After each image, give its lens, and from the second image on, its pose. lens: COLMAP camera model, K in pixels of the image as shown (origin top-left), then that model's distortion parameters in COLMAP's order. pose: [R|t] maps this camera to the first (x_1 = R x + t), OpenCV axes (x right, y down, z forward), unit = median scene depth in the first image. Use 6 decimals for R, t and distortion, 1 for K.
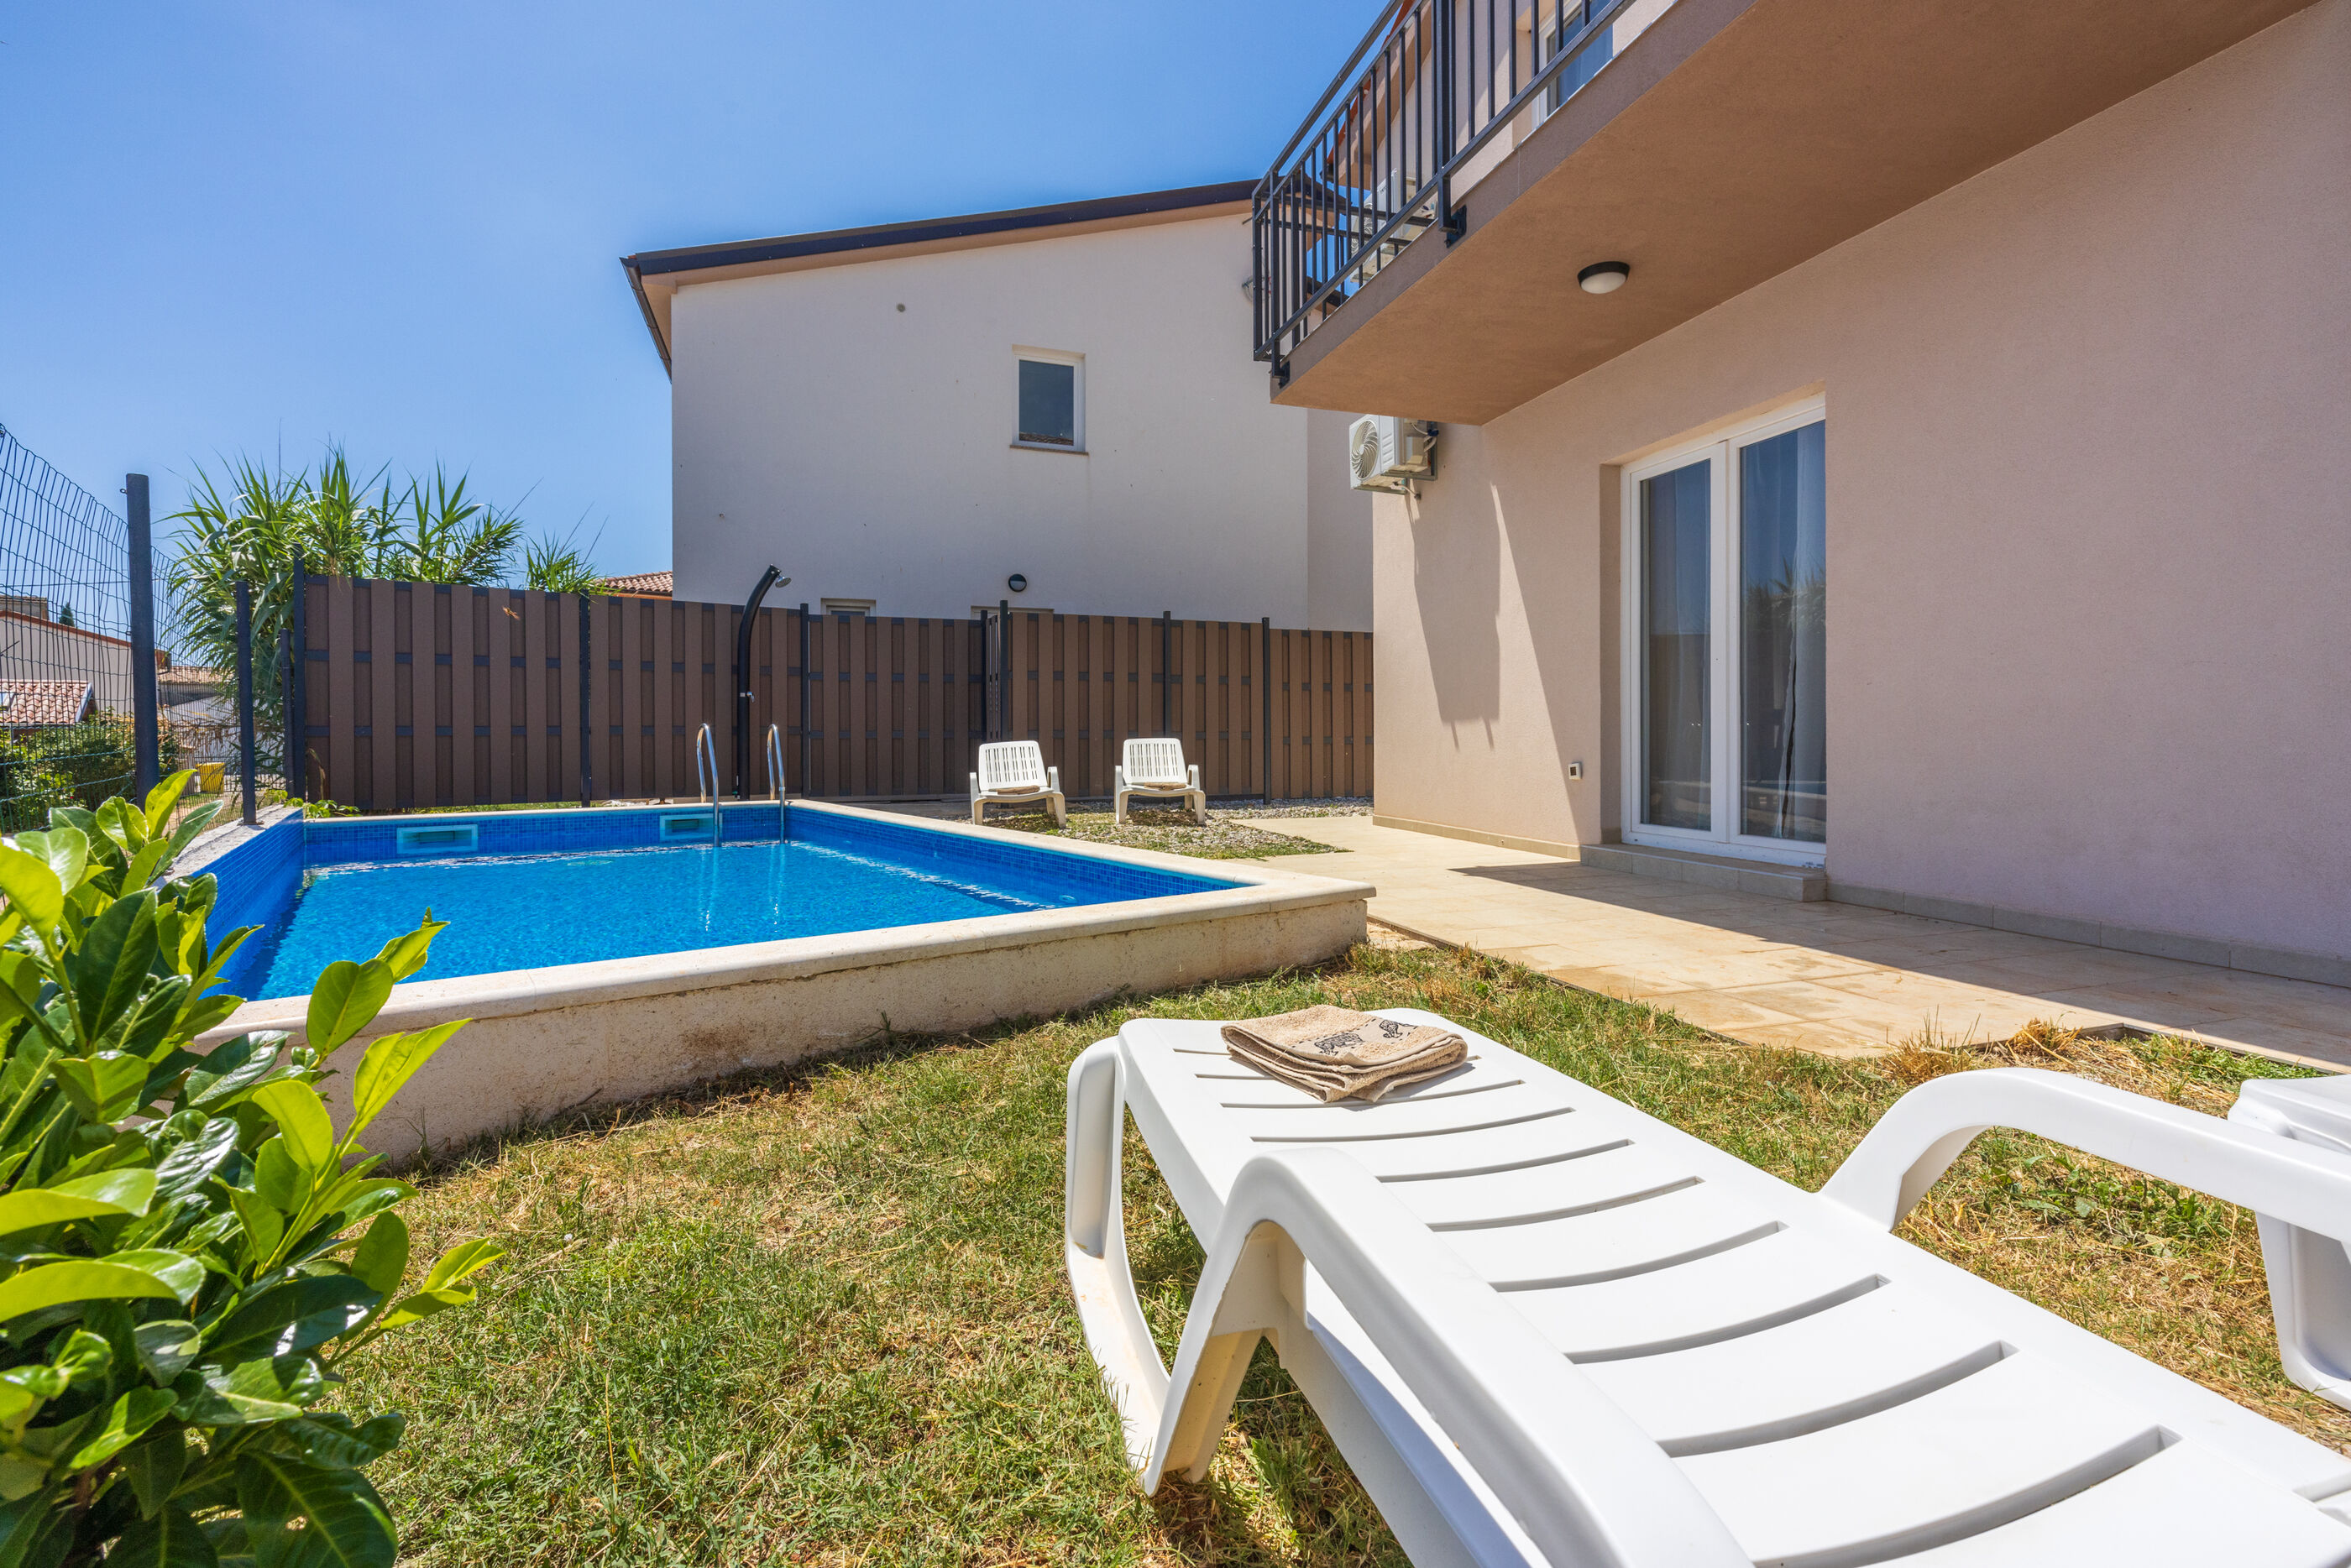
lens RADIAL K [[1035.6, 0, 1168.6], [0, 1035.6, 741.4], [0, 0, 1]] dist [-0.001464, 0.000337]
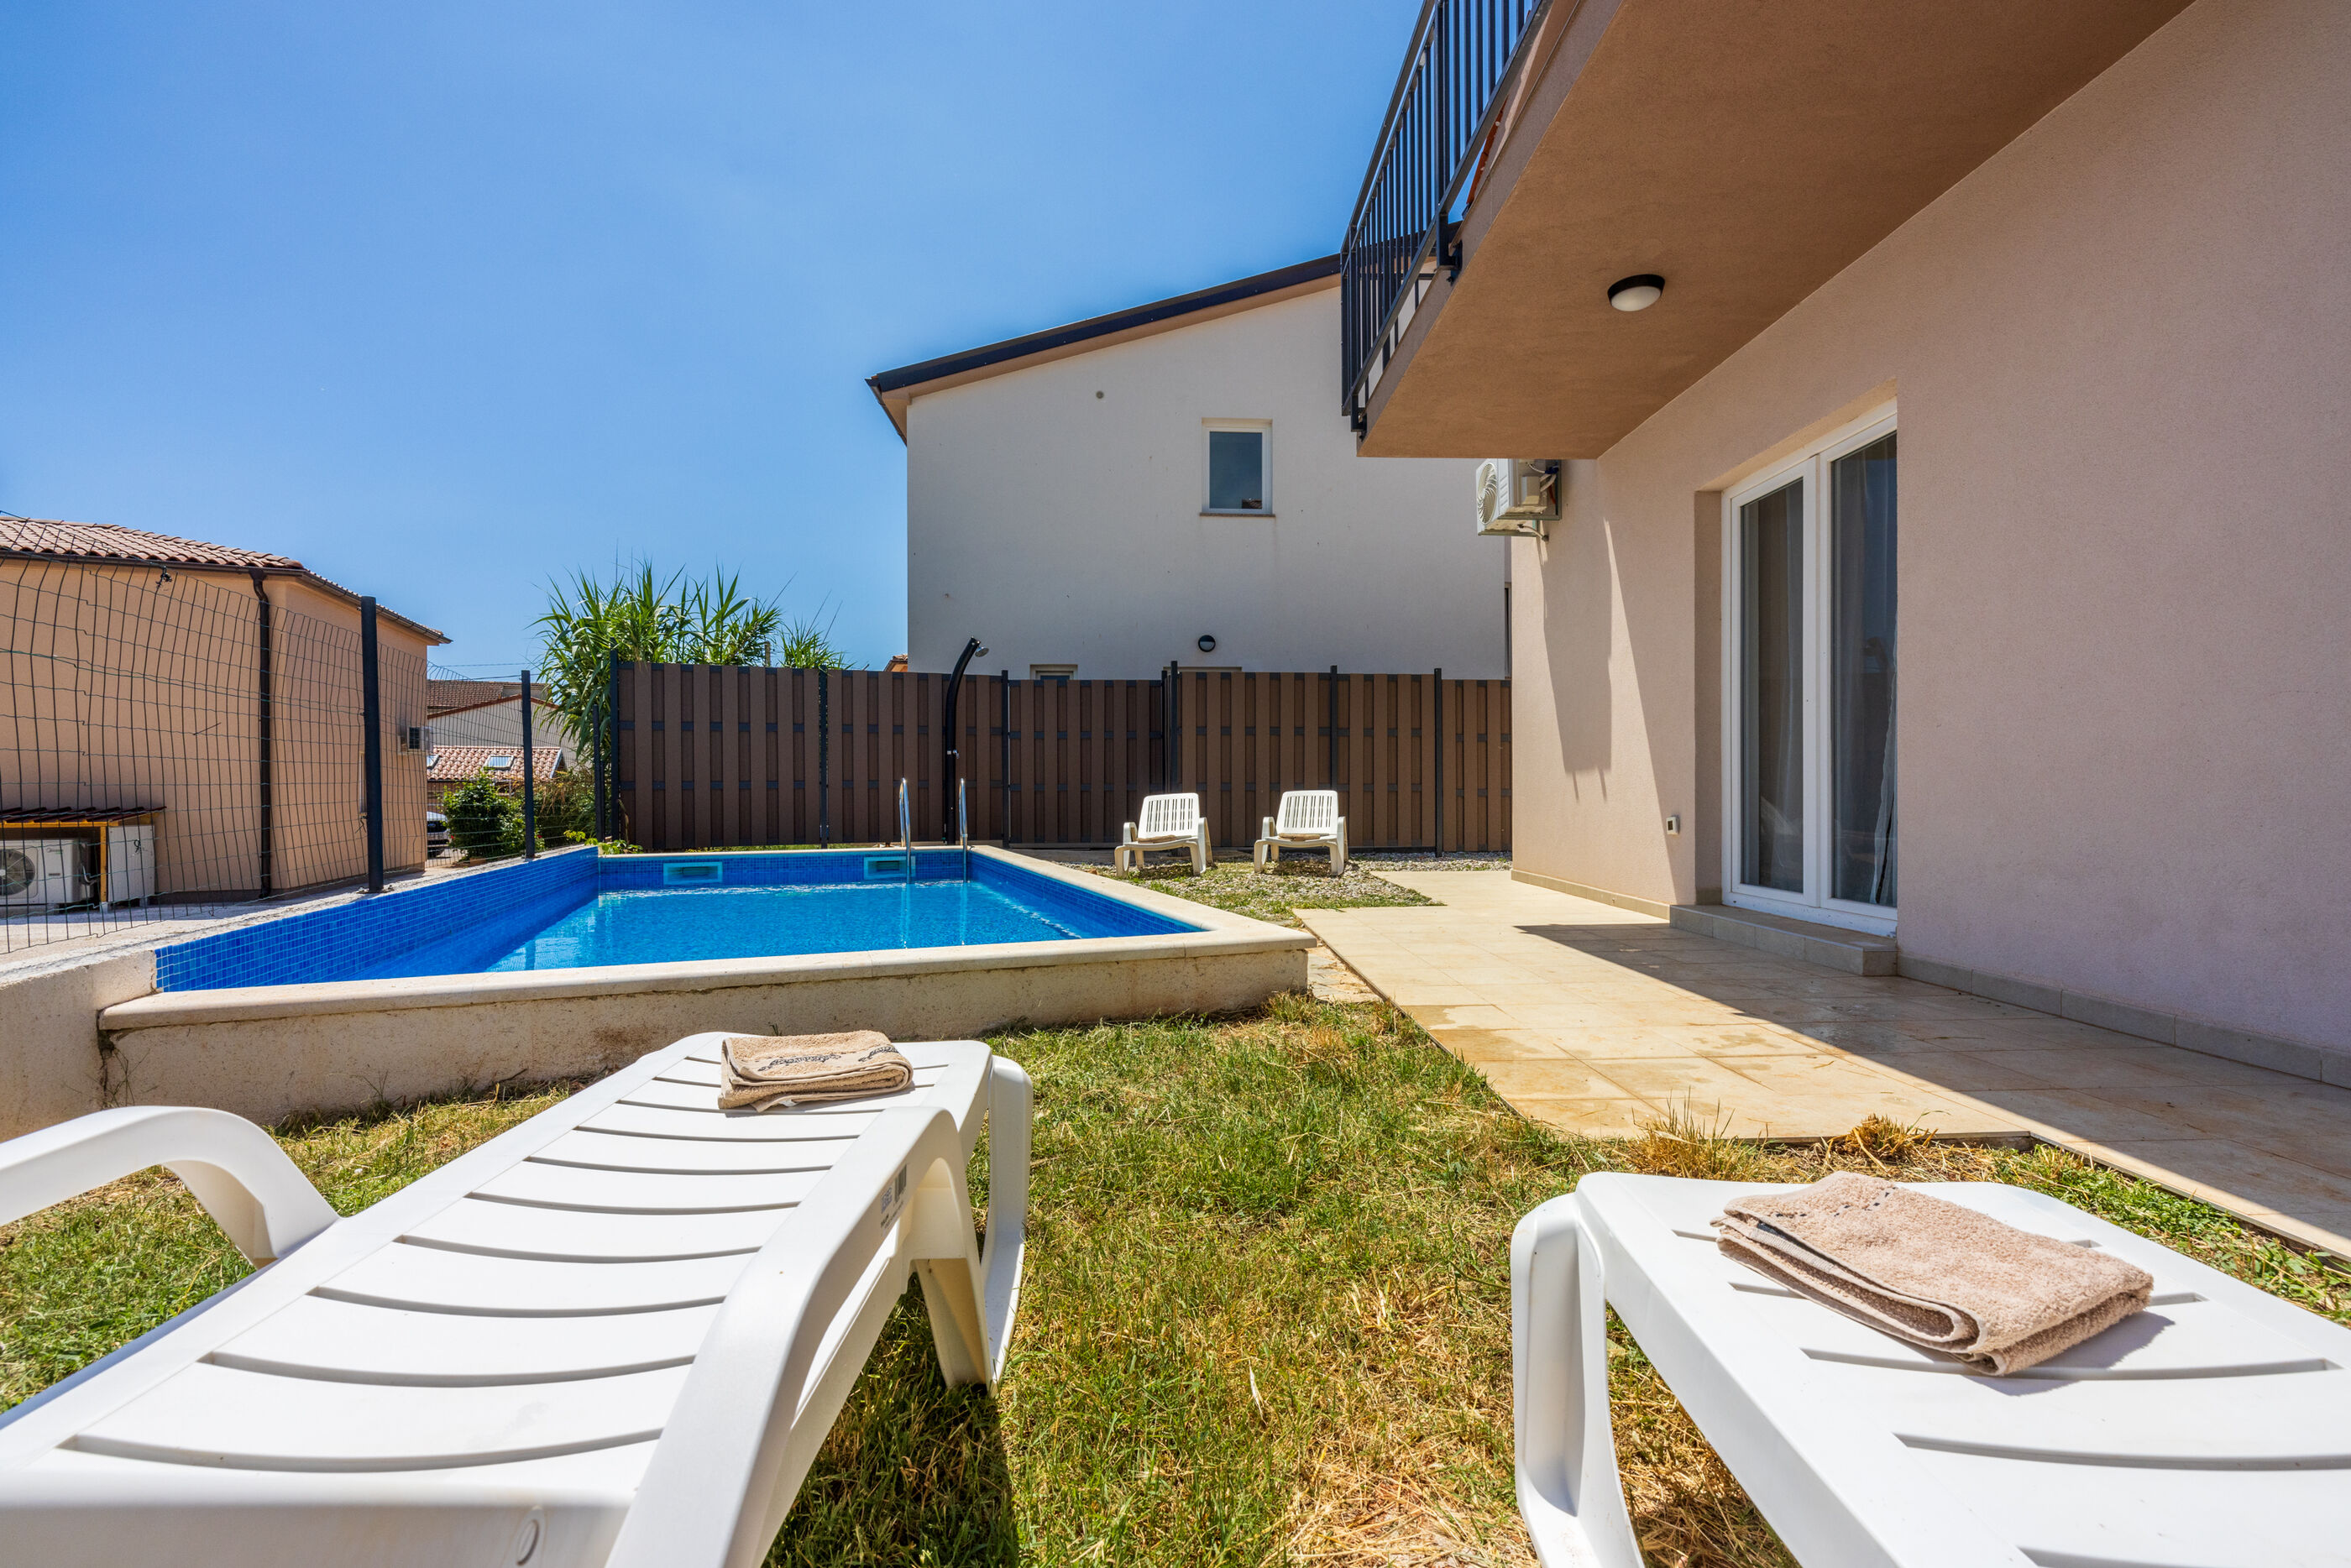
lens RADIAL K [[999.7, 0, 1165.2], [0, 999.7, 794.1], [0, 0, 1]] dist [-0.000205, 0.000054]
pose [[0.961596, -0.000250, -0.274470, 0.139591], [0.000358, 1.000000, 0.000342, 0.000315], [0.274470, -0.000427, 0.961596, 0.011590]]
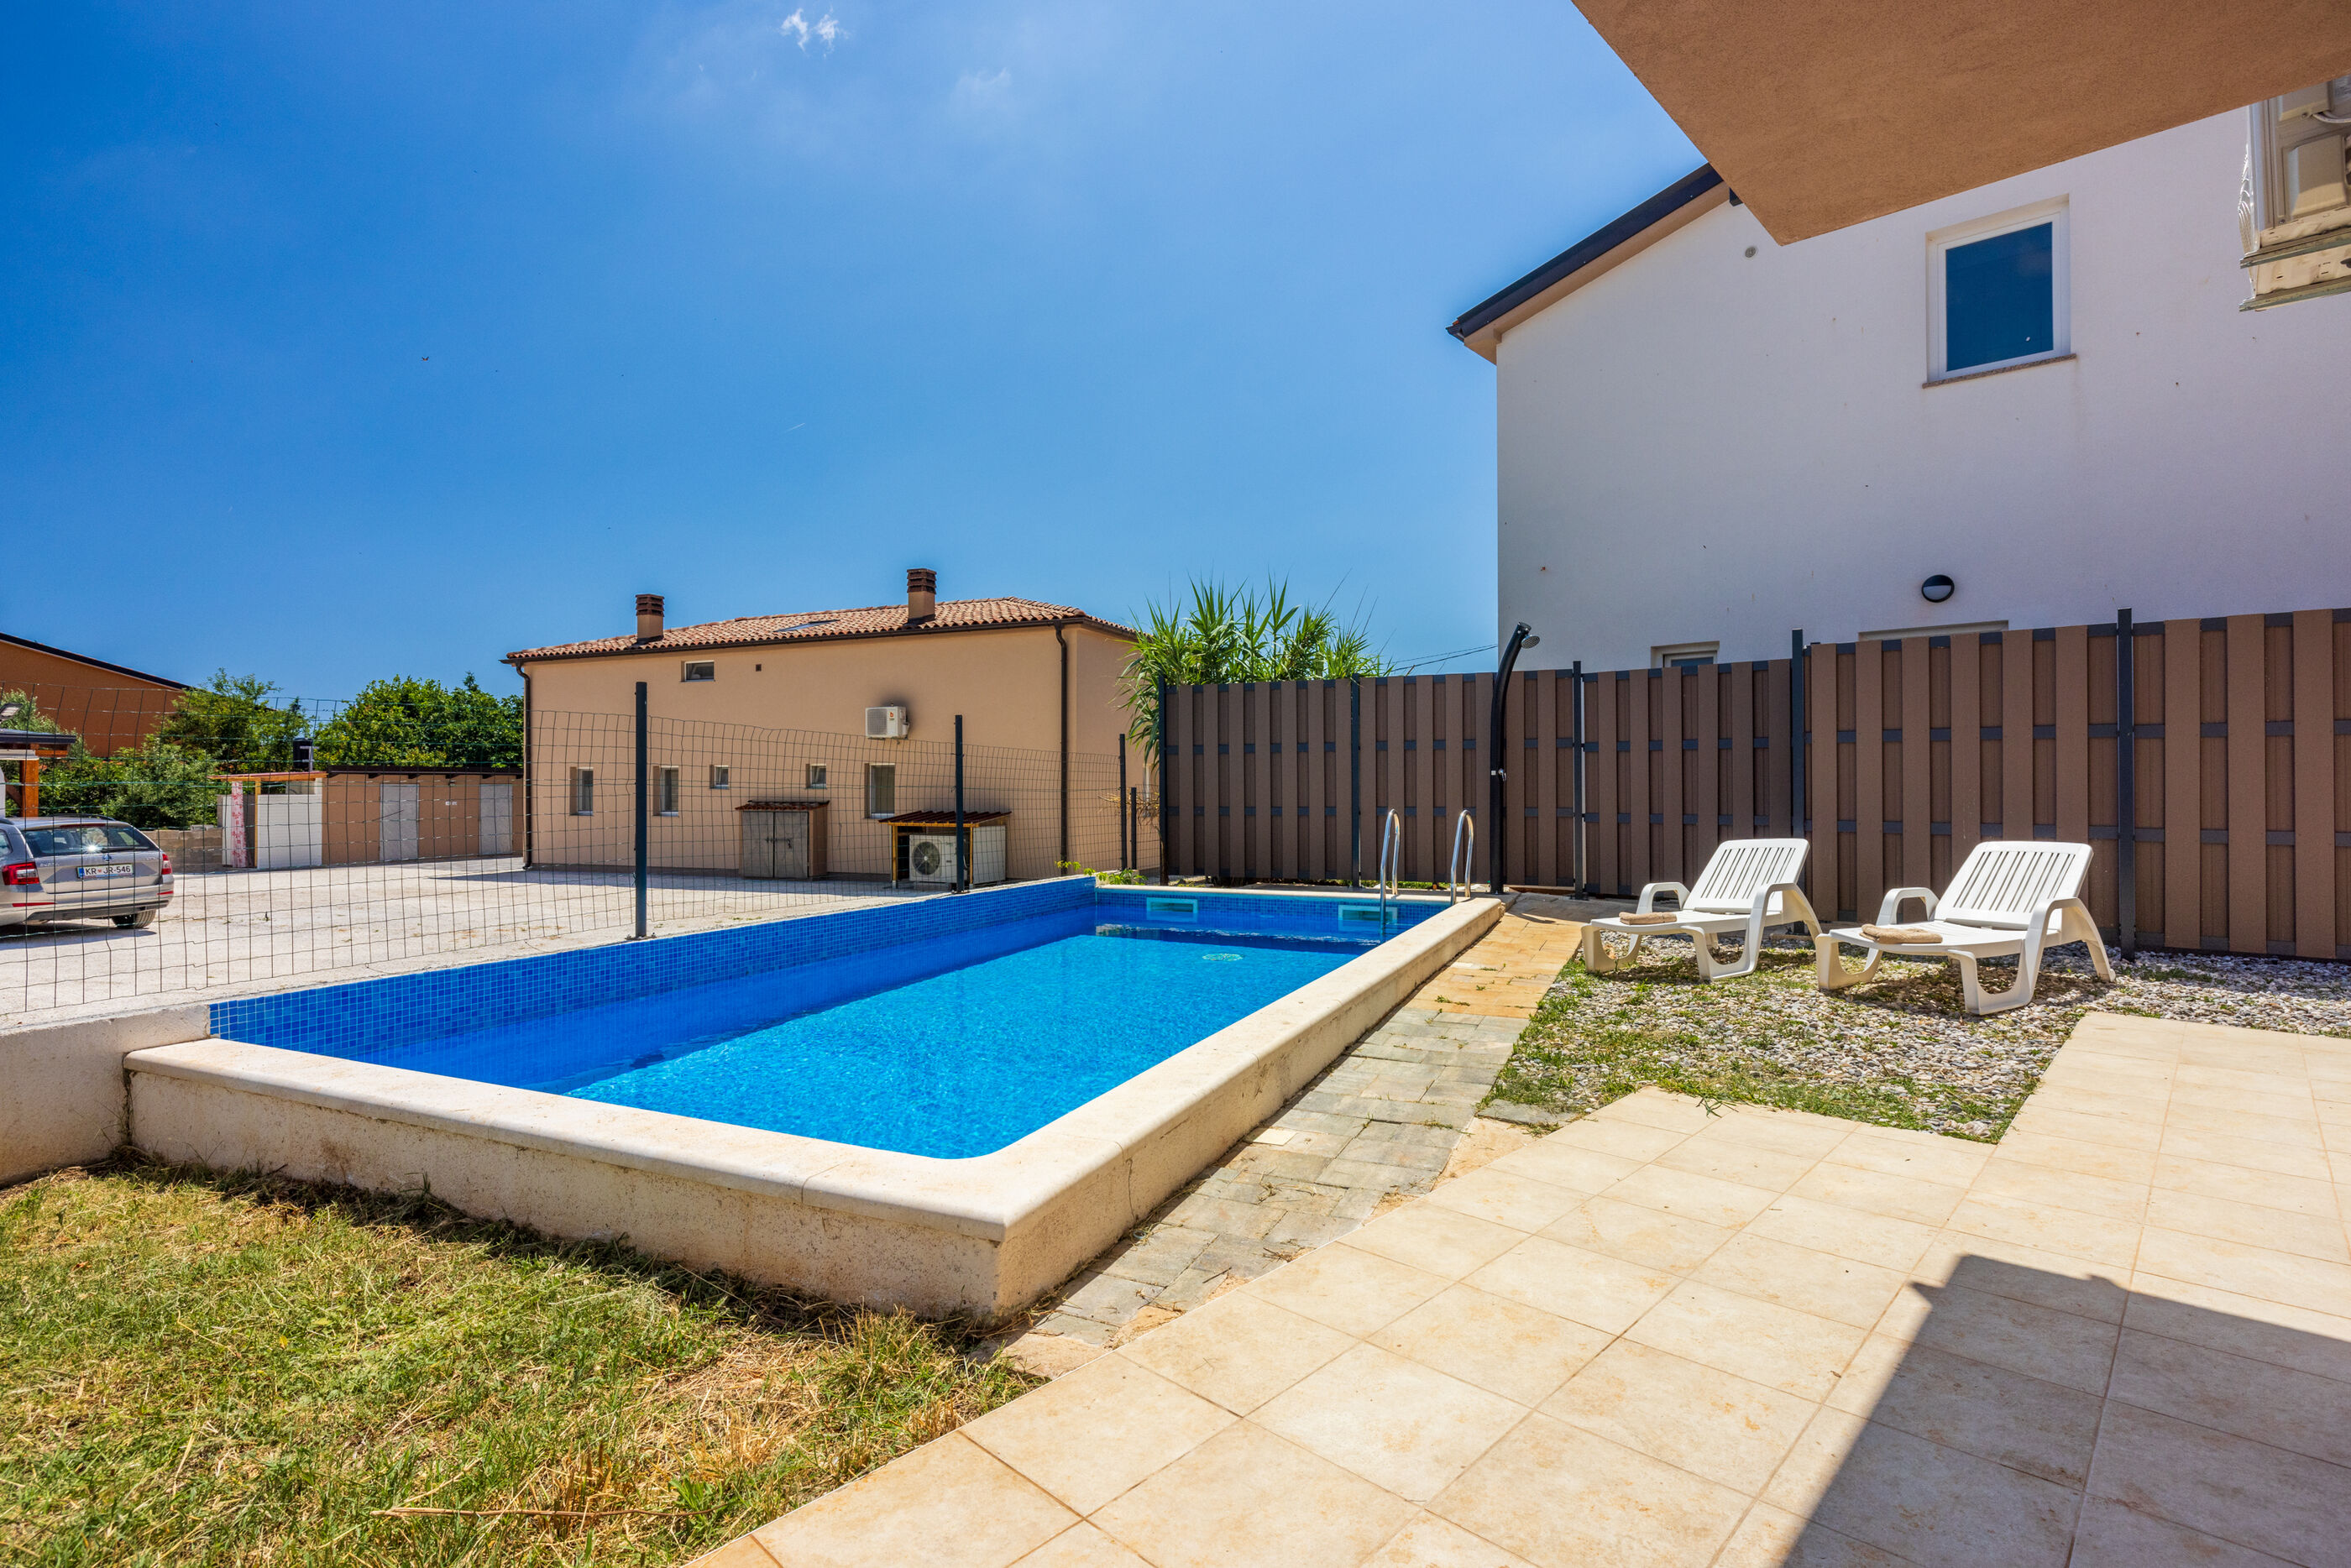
lens RADIAL K [[1084.3, 0, 1175.5], [0, 1084.3, 784.0], [0, 0, 1]] dist [-0.010463, 0.000015]
pose [[0.492839, -0.000739, -0.870120, 0.318102], [-0.001006, 0.999998, -0.001420, -0.039929], [0.870120, 0.001575, 0.492838, 0.354384]]
